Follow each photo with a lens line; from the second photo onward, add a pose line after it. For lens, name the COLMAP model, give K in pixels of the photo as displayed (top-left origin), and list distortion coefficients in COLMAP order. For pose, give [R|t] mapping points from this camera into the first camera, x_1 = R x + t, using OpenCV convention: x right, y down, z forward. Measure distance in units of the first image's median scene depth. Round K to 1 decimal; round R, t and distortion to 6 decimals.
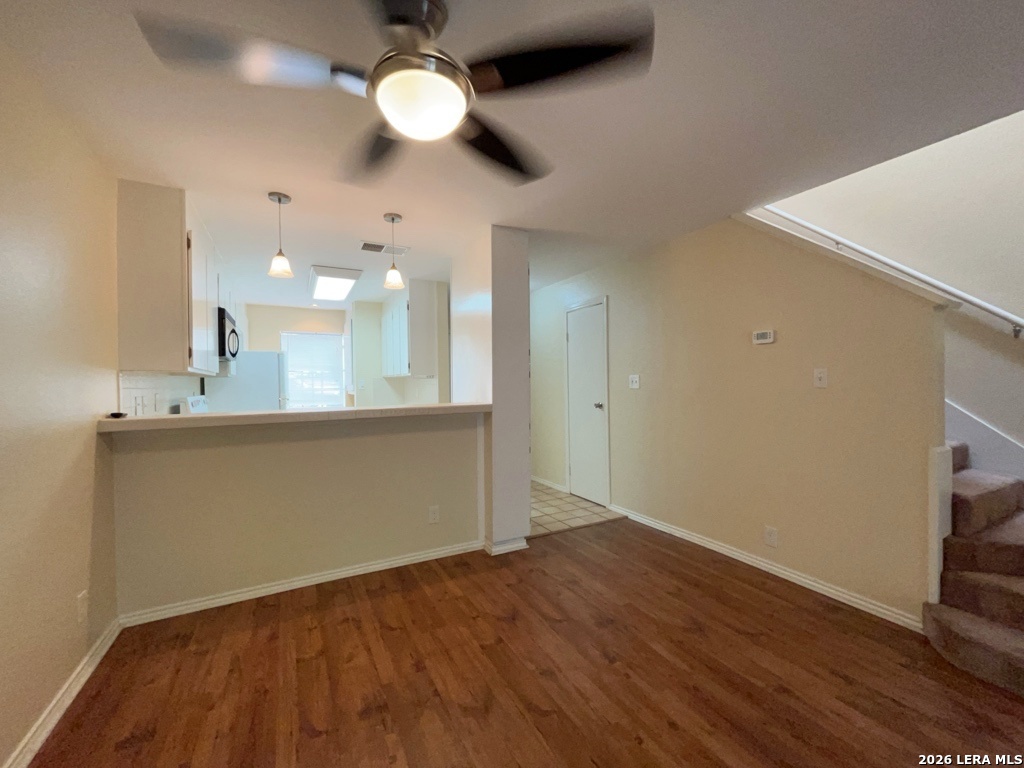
lens RADIAL K [[412.2, 0, 515.4], [0, 412.2, 384.7], [0, 0, 1]] dist [-0.001627, -0.000064]
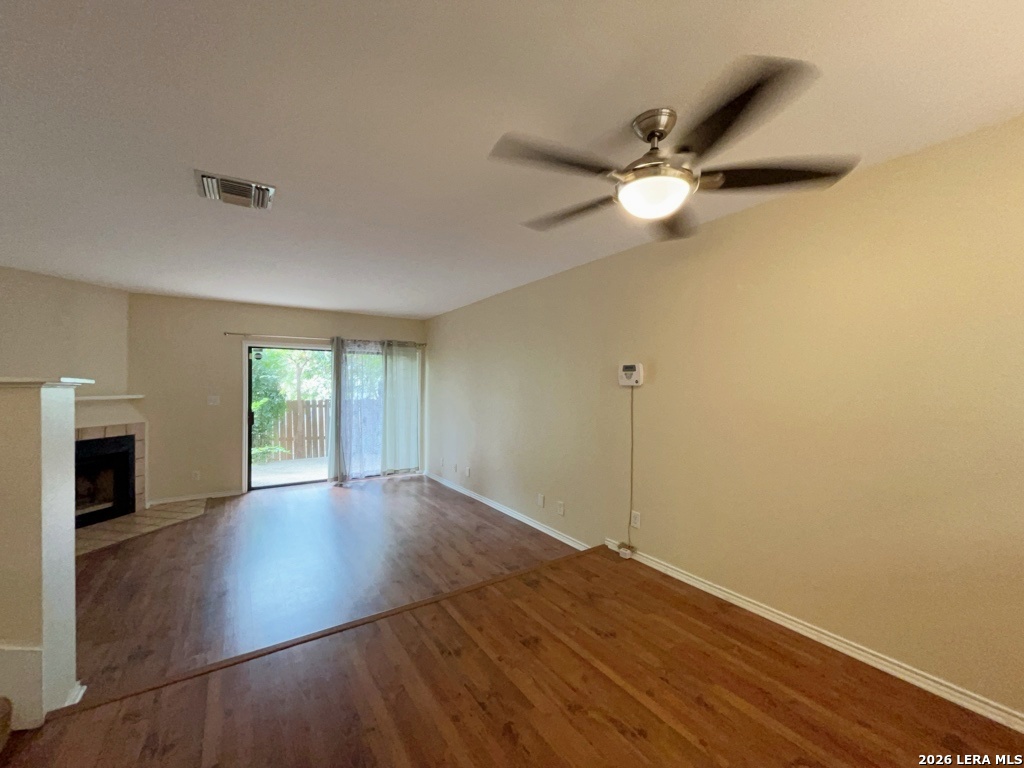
lens RADIAL K [[413.8, 0, 515.0], [0, 413.8, 385.5], [0, 0, 1]] dist [-0.002526, -0.000131]
pose [[-0.996127, 0.015961, -0.086469, 0.153357], [0.014433, 0.999729, 0.018273, -0.050568], [0.086738, 0.016954, -0.996087, 1.043983]]
